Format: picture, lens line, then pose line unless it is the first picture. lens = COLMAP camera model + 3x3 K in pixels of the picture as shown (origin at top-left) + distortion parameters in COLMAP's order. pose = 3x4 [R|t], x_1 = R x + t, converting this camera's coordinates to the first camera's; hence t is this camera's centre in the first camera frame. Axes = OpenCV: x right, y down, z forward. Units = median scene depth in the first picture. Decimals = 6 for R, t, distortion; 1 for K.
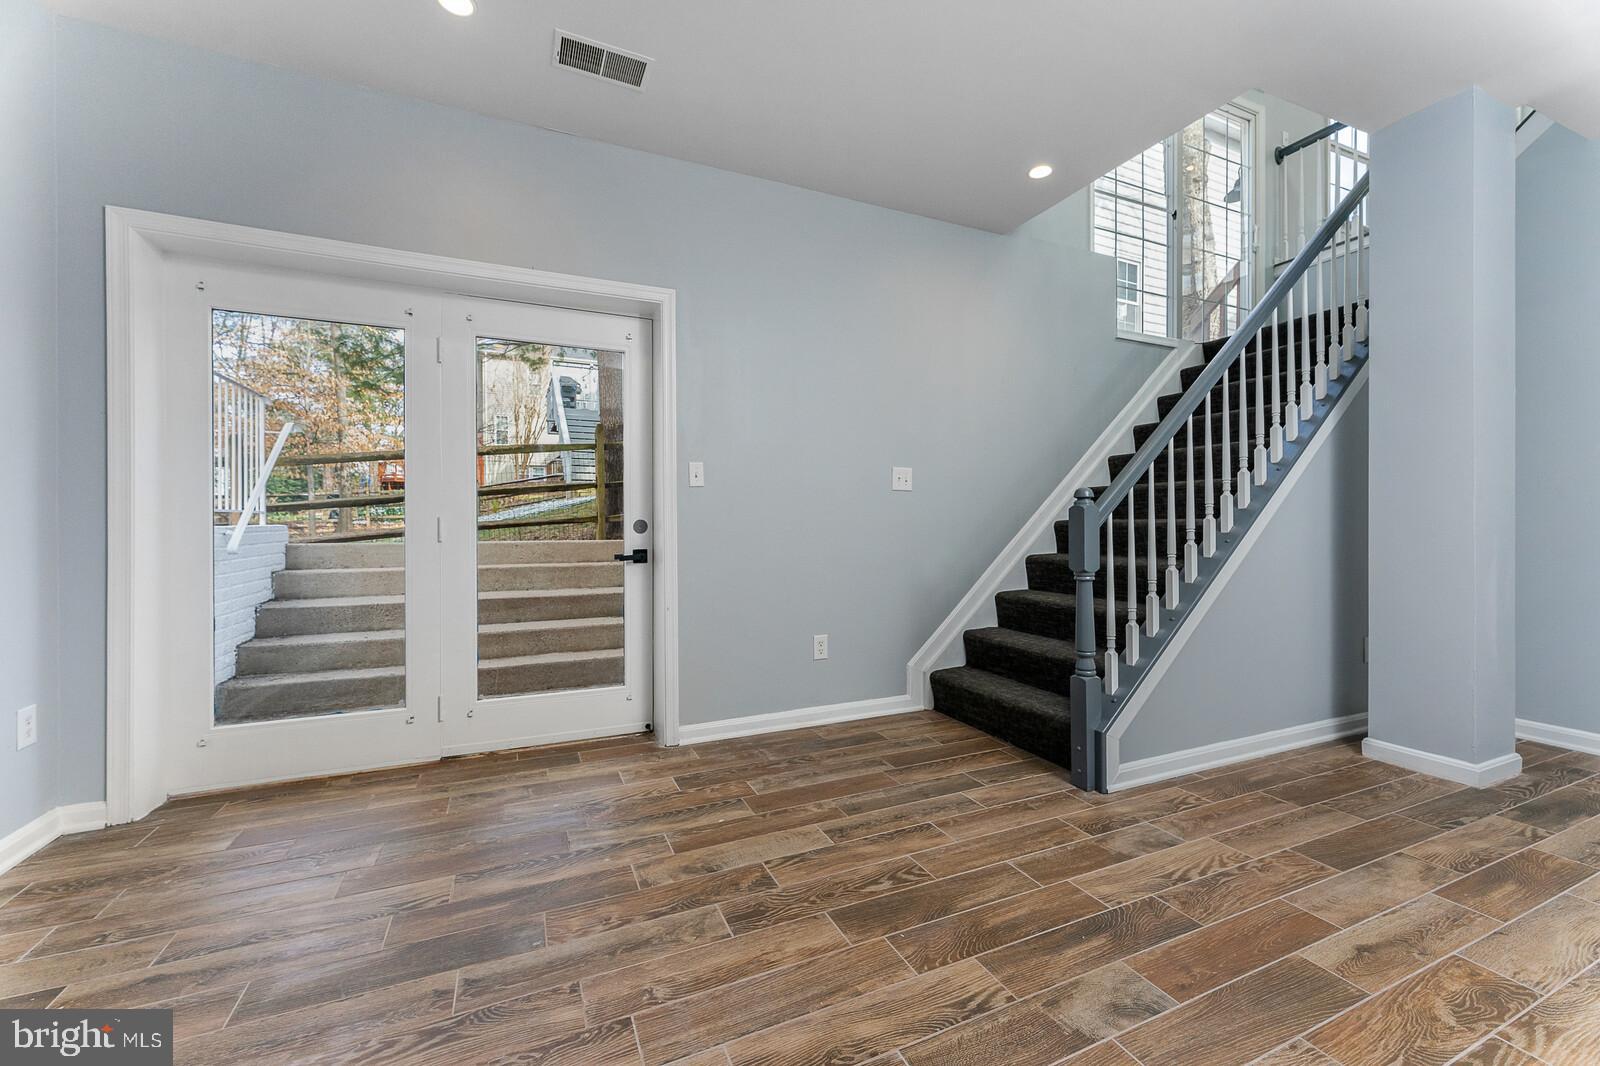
lens RADIAL K [[643.4, 0, 800.2], [0, 643.4, 530.0], [0, 0, 1]] dist [0.001202, -0.000412]
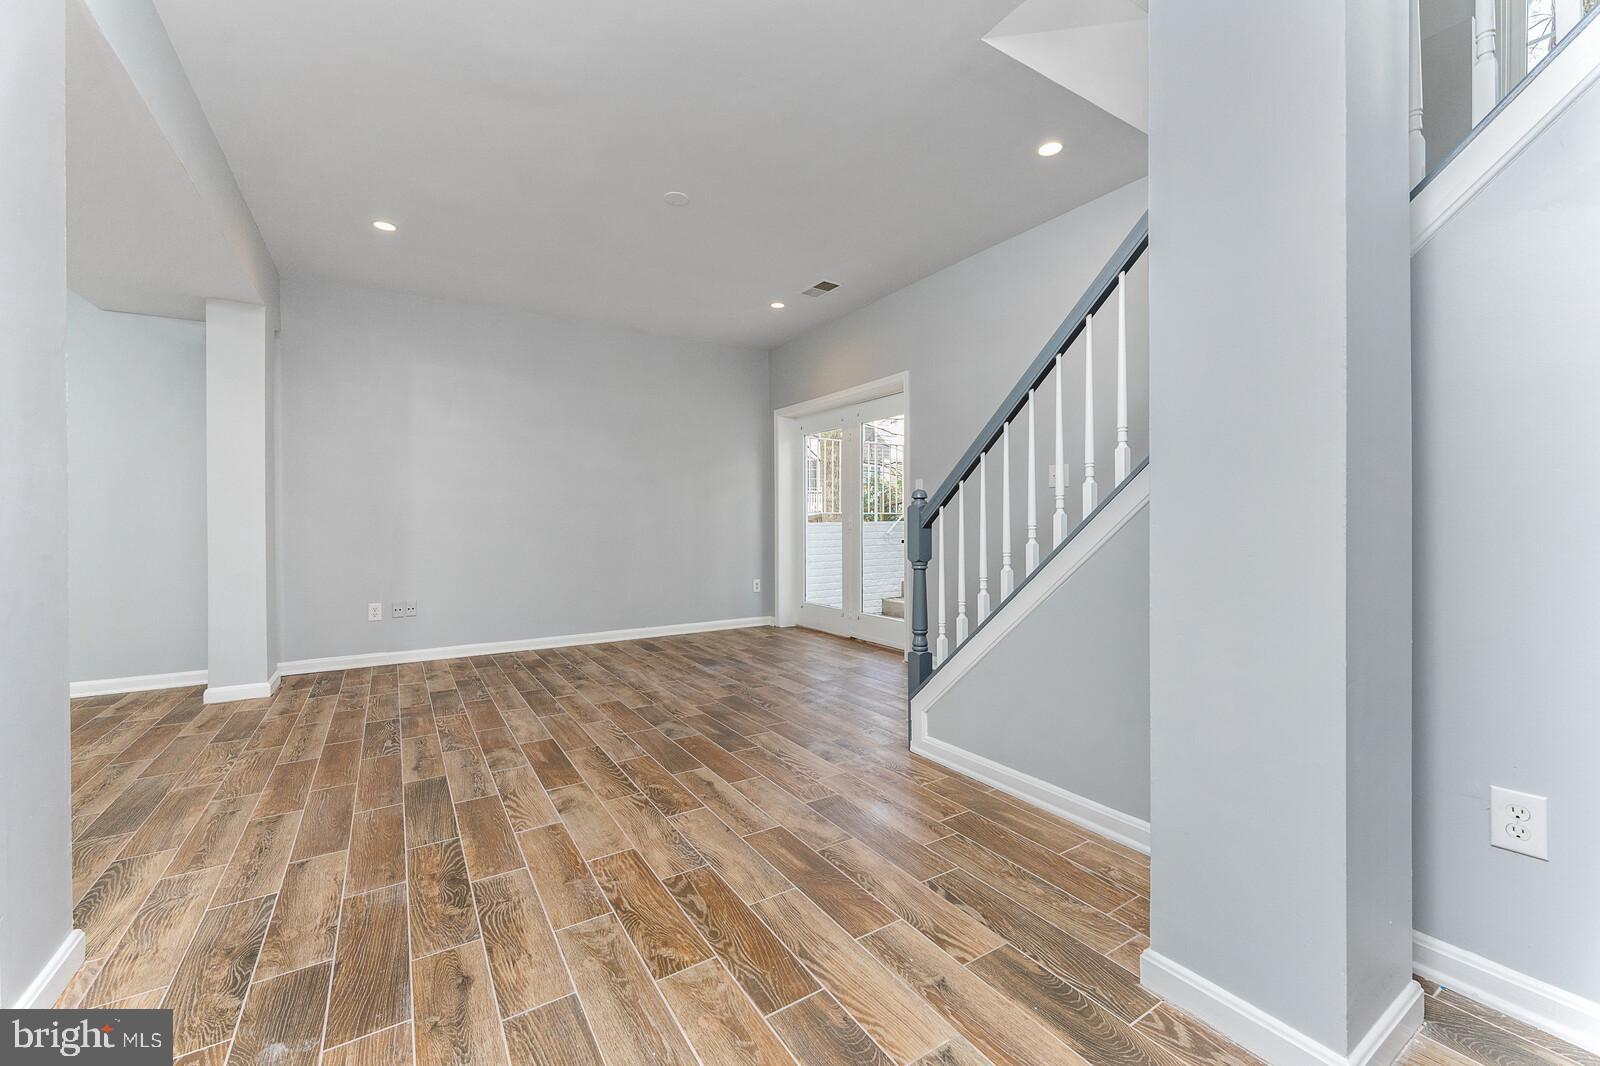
lens RADIAL K [[643.4, 0, 799.8], [0, 643.4, 524.1], [0, 0, 1]] dist [0.001202, -0.000412]
pose [[0.146245, 0.007287, -0.989222, 2.110965], [-0.003659, 0.999970, 0.006825, -0.014287], [0.989242, 0.002622, 0.146267, 0.827924]]
